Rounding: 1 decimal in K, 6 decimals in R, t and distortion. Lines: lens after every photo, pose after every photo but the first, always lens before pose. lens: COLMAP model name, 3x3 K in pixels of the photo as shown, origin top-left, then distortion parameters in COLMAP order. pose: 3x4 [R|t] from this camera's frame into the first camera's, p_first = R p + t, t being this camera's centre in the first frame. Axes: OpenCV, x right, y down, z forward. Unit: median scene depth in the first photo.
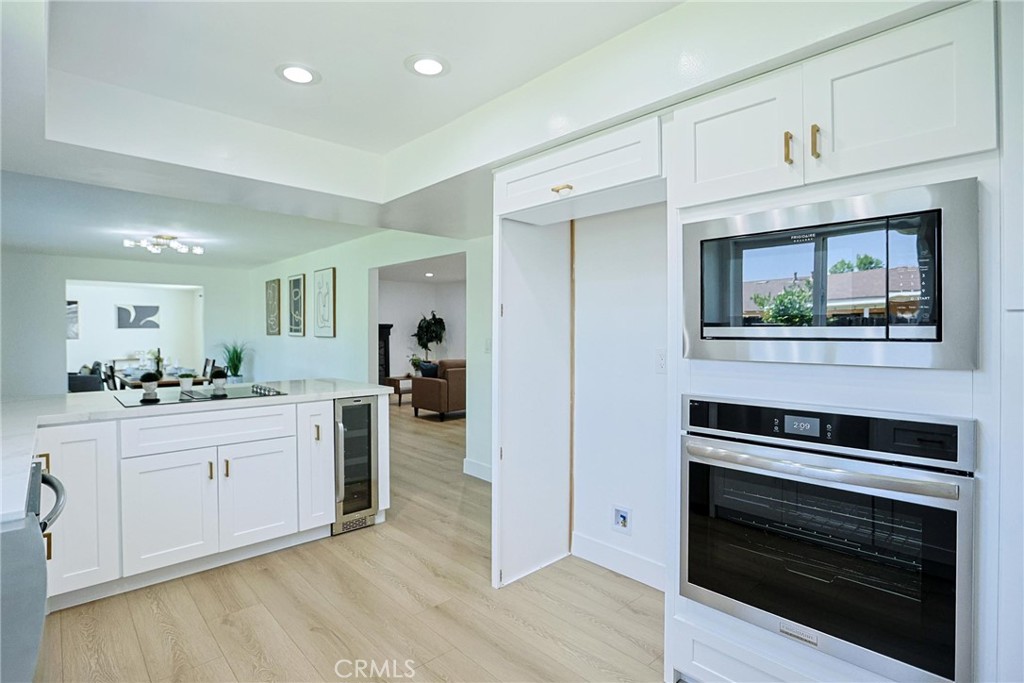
lens RADIAL K [[500.7, 0, 494.1], [0, 500.7, 335.1], [0, 0, 1]] dist [-0.052524, 0.027936]
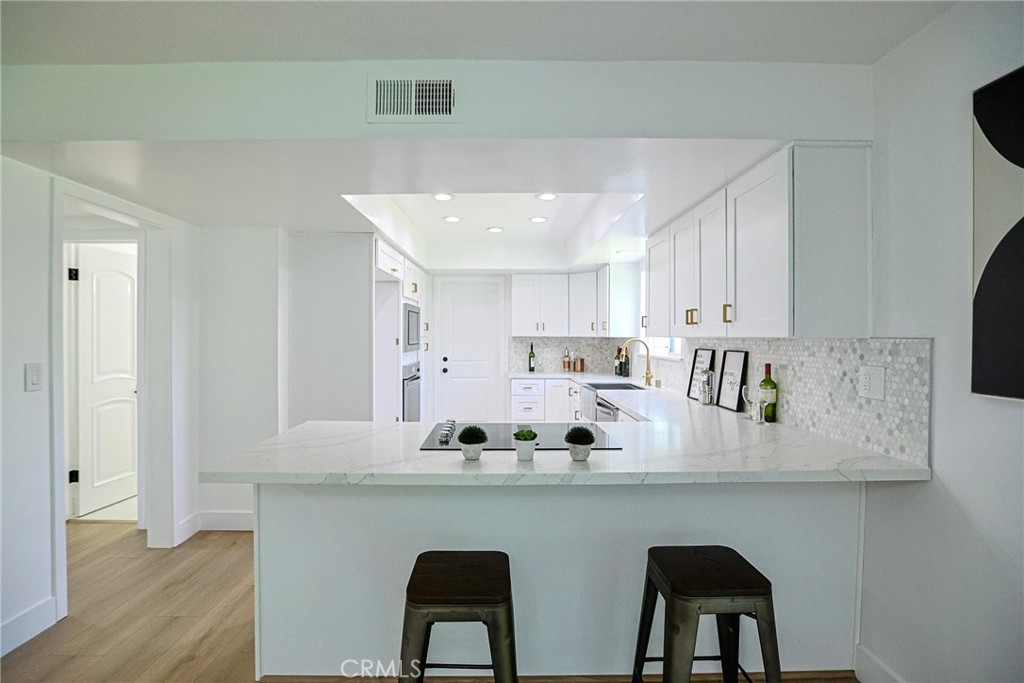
lens RADIAL K [[500.7, 0, 494.1], [0, 500.7, 335.1], [0, 0, 1]] dist [-0.052524, 0.027936]
pose [[-0.734078, -0.004994, 0.679047, -0.424757], [-0.000310, 0.999975, 0.007020, -0.015400], [-0.679066, 0.004943, -0.734061, 0.623608]]
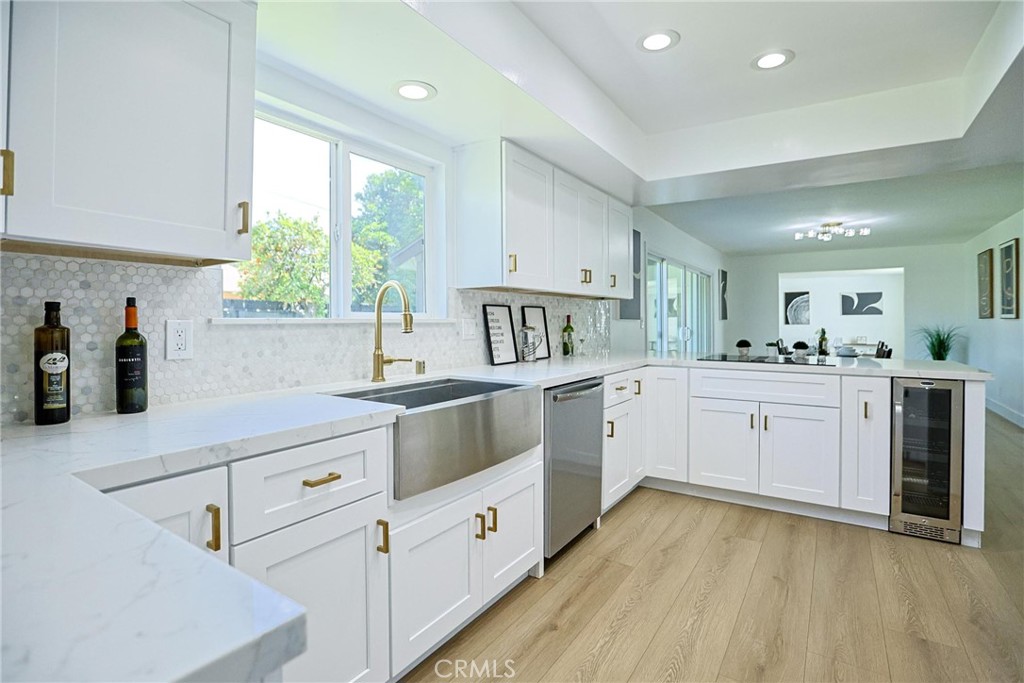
lens RADIAL K [[497.9, 0, 511.3], [0, 497.9, 319.9], [0, 0, 1]] dist [-0.052959, 0.018331]
pose [[0.249982, -0.003011, -0.968246, 0.146906], [-0.008780, 0.999947, -0.005376, 0.015536], [0.968211, 0.009845, 0.249942, 0.052335]]
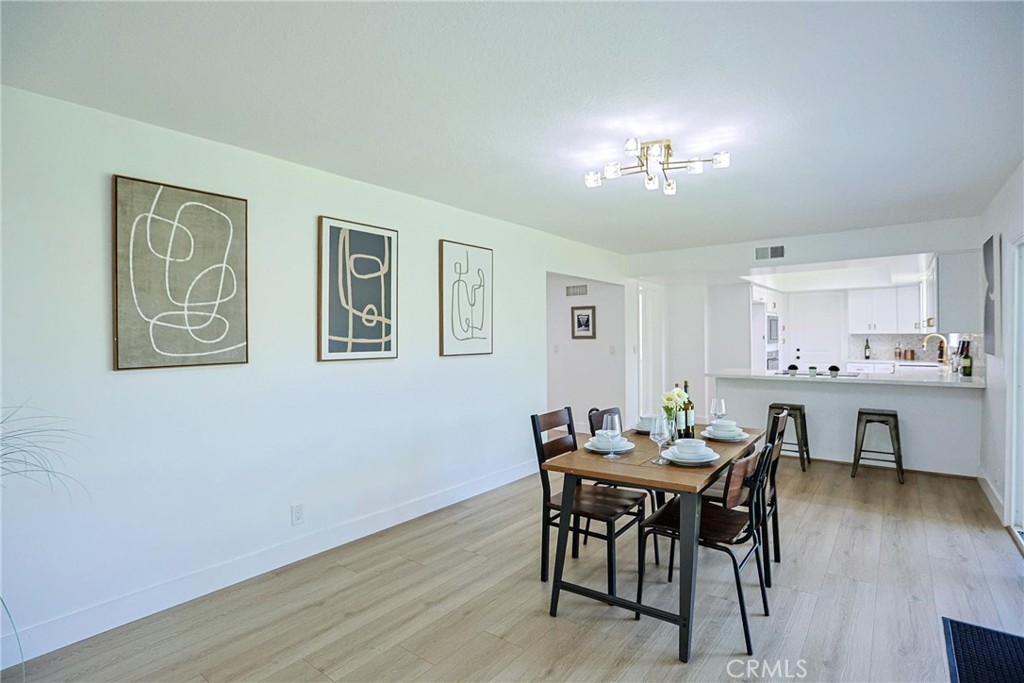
lens RADIAL K [[529.6, 0, 511.0], [0, 529.6, 328.9], [0, 0, 1]] dist [-0.058681, 0.035898]
pose [[-0.189549, 0.009759, 0.981823, -0.931783], [0.013710, 0.999879, -0.007291, -0.021143], [-0.981775, 0.012079, -0.189660, 1.007311]]
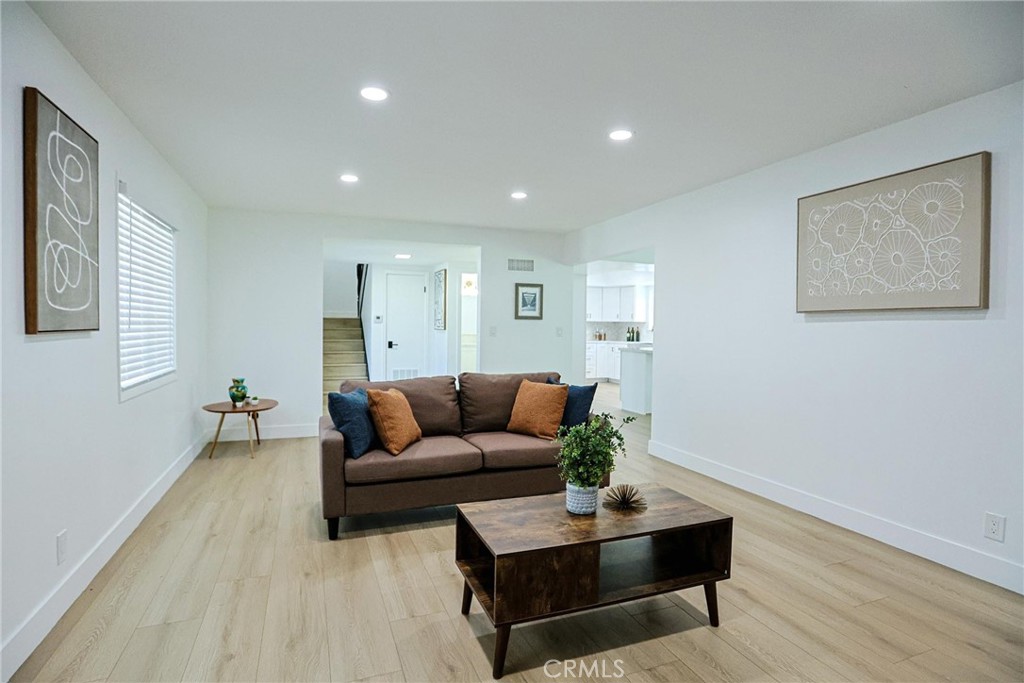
lens RADIAL K [[506.6, 0, 504.8], [0, 506.6, 340.4], [0, 0, 1]] dist [-0.040816, 0.000201]
pose [[-0.927251, -0.027520, 0.373429, -0.264075], [-0.013842, 0.999133, 0.039260, -0.005856], [-0.374185, 0.031235, -0.926828, 1.494849]]
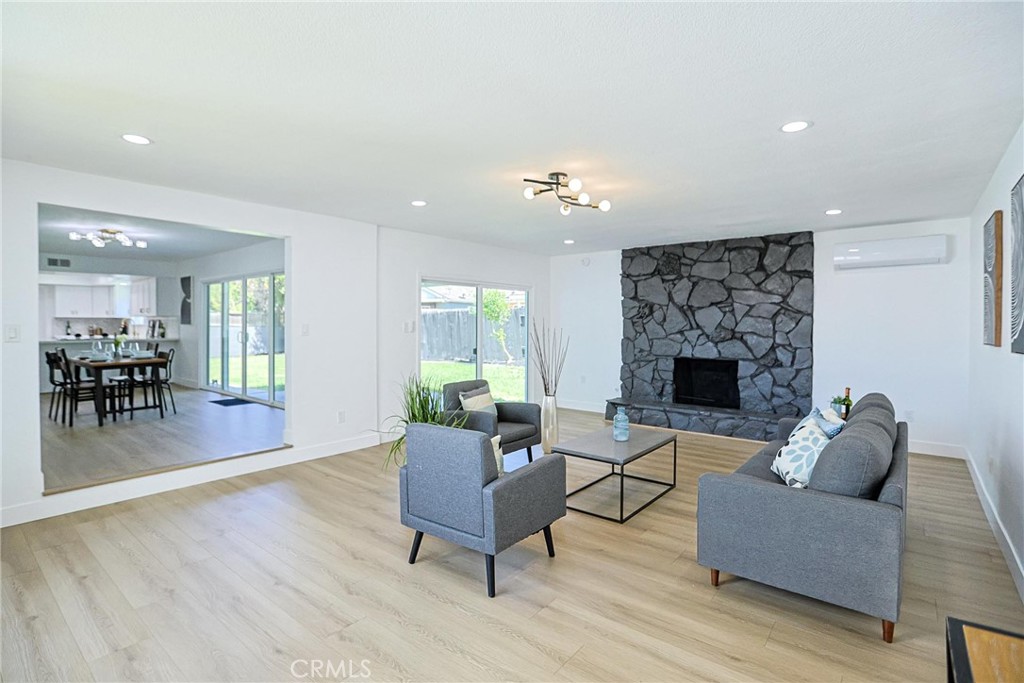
lens RADIAL K [[497.9, 0, 511.3], [0, 497.9, 319.9], [0, 0, 1]] dist [-0.052959, 0.018331]
pose [[-0.988814, 0.001028, -0.149151, -1.109139], [-0.000373, 0.999956, 0.009360, -0.014542], [0.149154, 0.009311, -0.988770, 1.756036]]
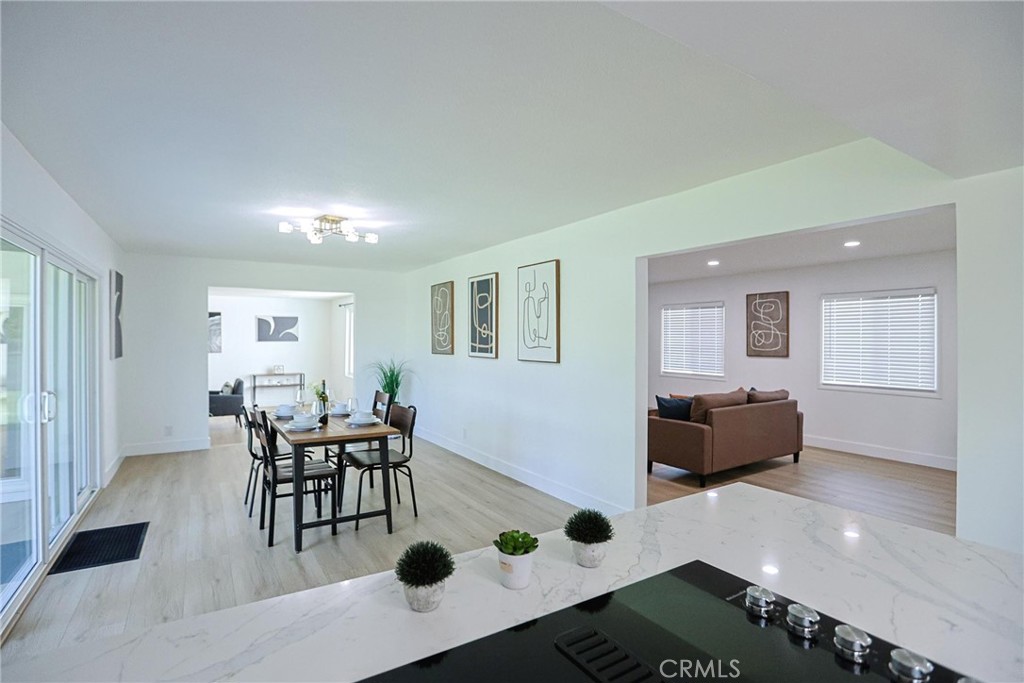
lens RADIAL K [[500.7, 0, 494.1], [0, 500.7, 335.1], [0, 0, 1]] dist [-0.052524, 0.027936]
pose [[0.979949, -0.000234, -0.199250, -0.245802], [-0.002999, 0.999869, -0.015921, -0.020208], [0.199228, 0.016200, 0.979819, 0.291279]]
